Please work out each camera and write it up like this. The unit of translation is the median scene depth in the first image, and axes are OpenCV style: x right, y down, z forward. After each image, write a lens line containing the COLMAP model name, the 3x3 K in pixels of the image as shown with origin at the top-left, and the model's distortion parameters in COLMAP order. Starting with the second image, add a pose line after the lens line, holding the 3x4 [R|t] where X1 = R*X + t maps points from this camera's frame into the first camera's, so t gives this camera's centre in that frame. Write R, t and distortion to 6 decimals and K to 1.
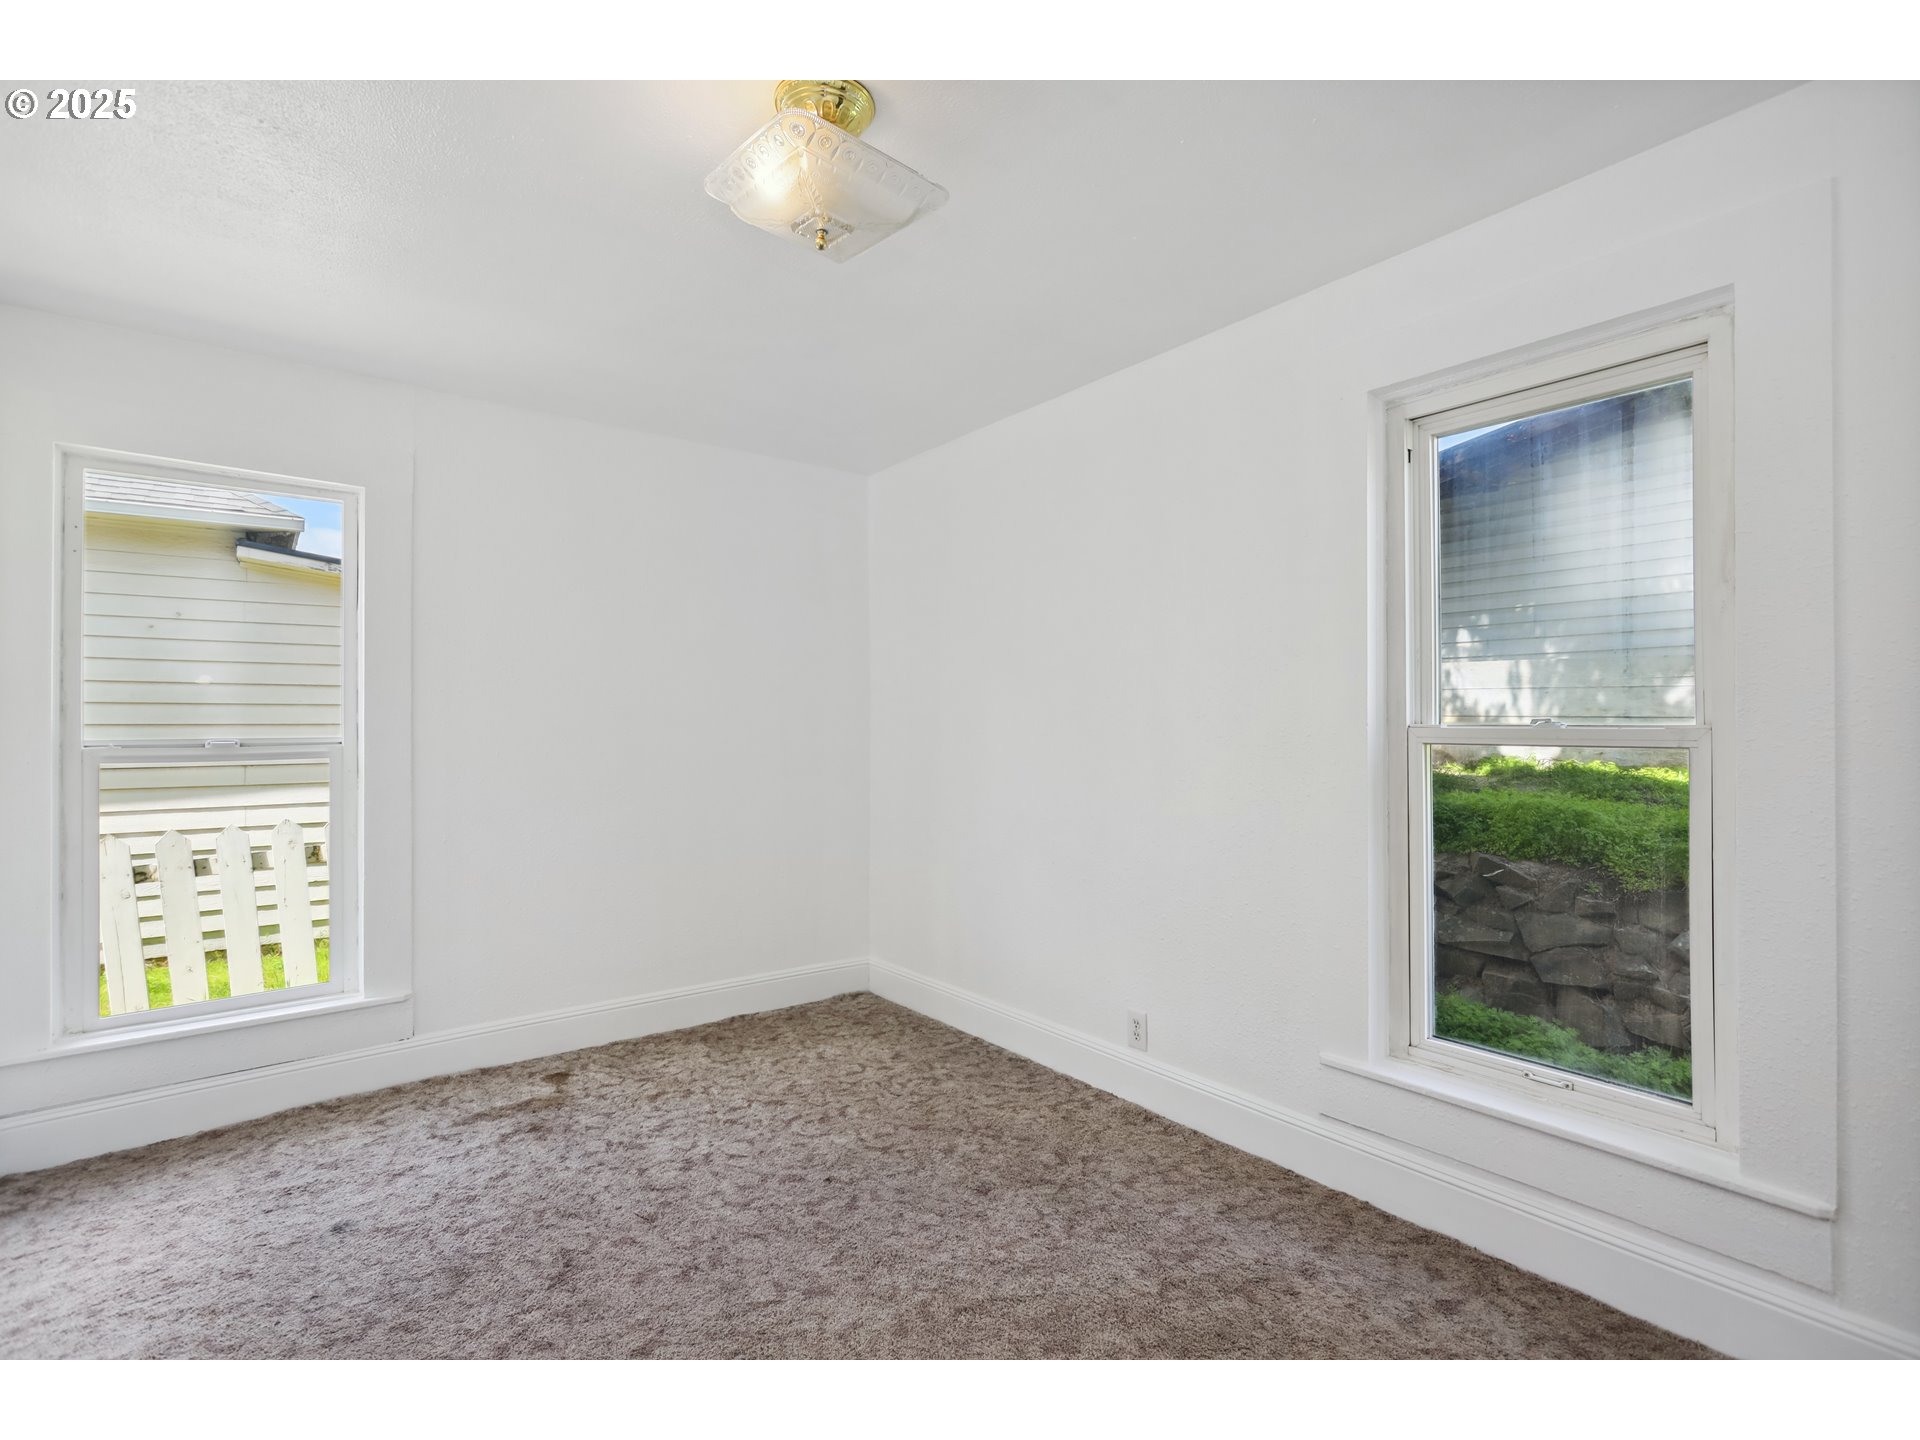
lens RADIAL K [[916.3, 0, 959.0], [0, 916.3, 717.4], [0, 0, 1]] dist [0.001162, 0.000431]
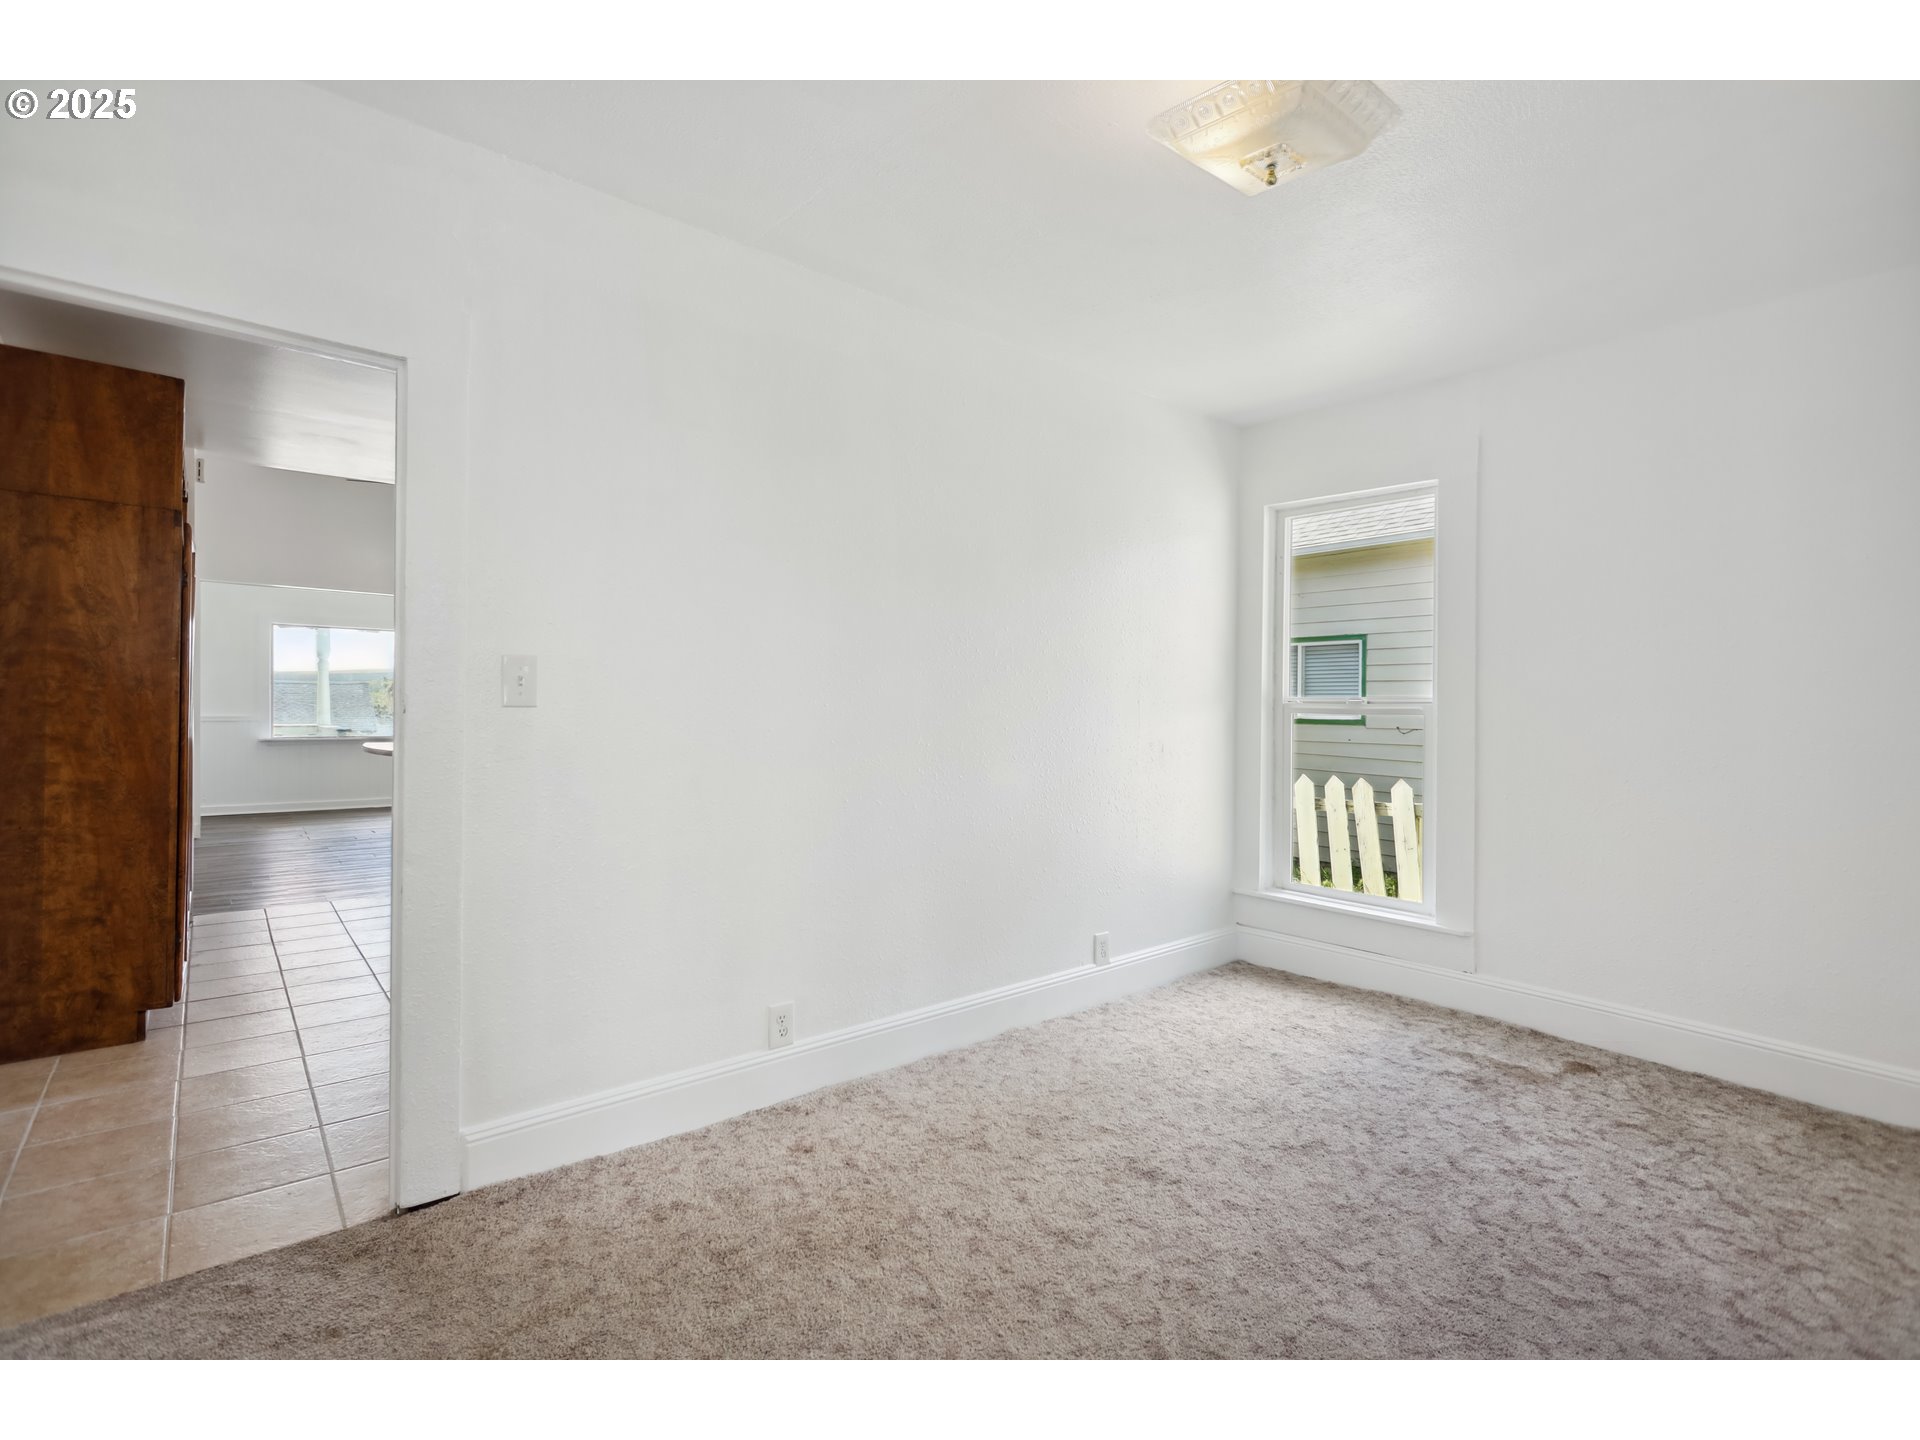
lens RADIAL K [[916.3, 0, 959.0], [0, 916.3, 710.7], [0, 0, 1]] dist [0.001162, 0.000431]
pose [[0.031756, 0.015579, -0.999374, 0.502114], [-0.002541, 0.999877, 0.015506, 0.023187], [0.999492, 0.002047, 0.031792, 0.377775]]
